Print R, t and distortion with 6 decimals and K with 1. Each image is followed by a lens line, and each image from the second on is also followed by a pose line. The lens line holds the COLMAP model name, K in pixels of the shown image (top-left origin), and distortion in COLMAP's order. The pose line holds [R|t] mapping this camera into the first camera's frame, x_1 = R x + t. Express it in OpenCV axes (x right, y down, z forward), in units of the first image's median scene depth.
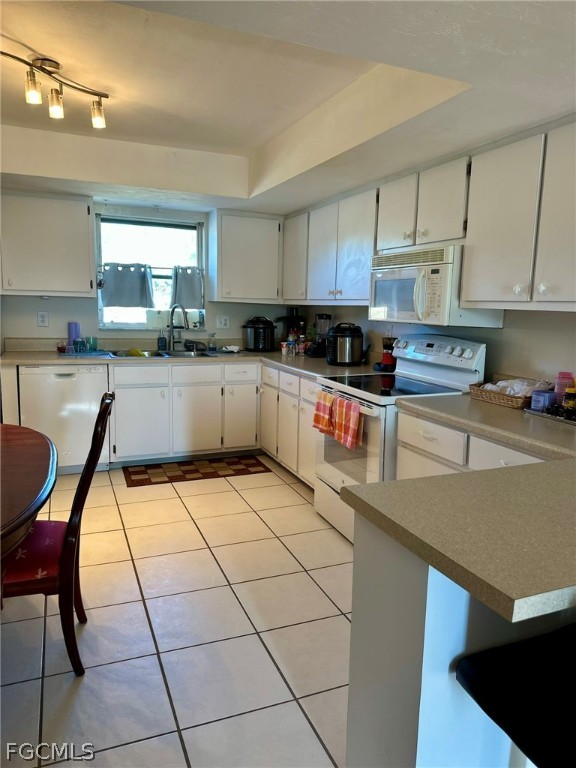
lens RADIAL K [[538.0, 0, 288.4], [0, 538.0, 385.2], [0, 0, 1]] dist [0.117536, -0.151730]
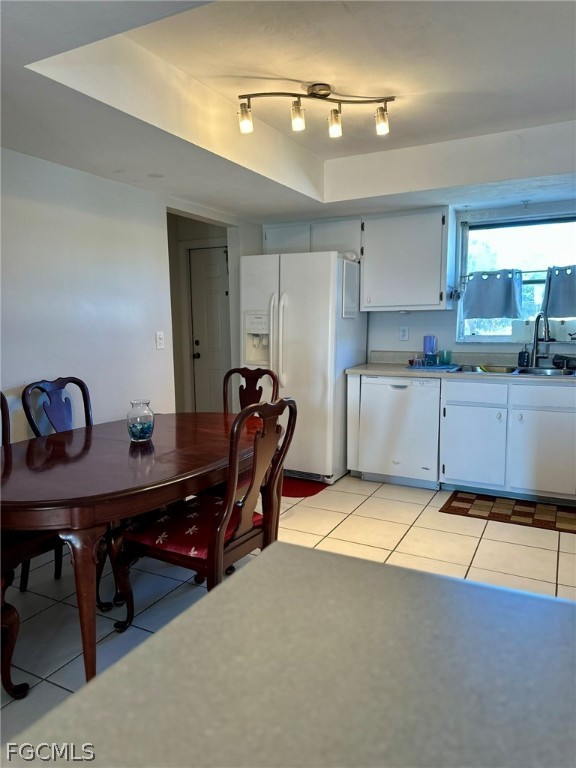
lens RADIAL K [[538.0, 0, 285.4], [0, 538.0, 384.6], [0, 0, 1]] dist [0.117536, -0.151730]
pose [[0.640824, 0.060533, -0.765298, 0.241671], [-0.088592, 0.996057, 0.004604, -0.008967], [0.762559, 0.064849, 0.643660, 0.199283]]
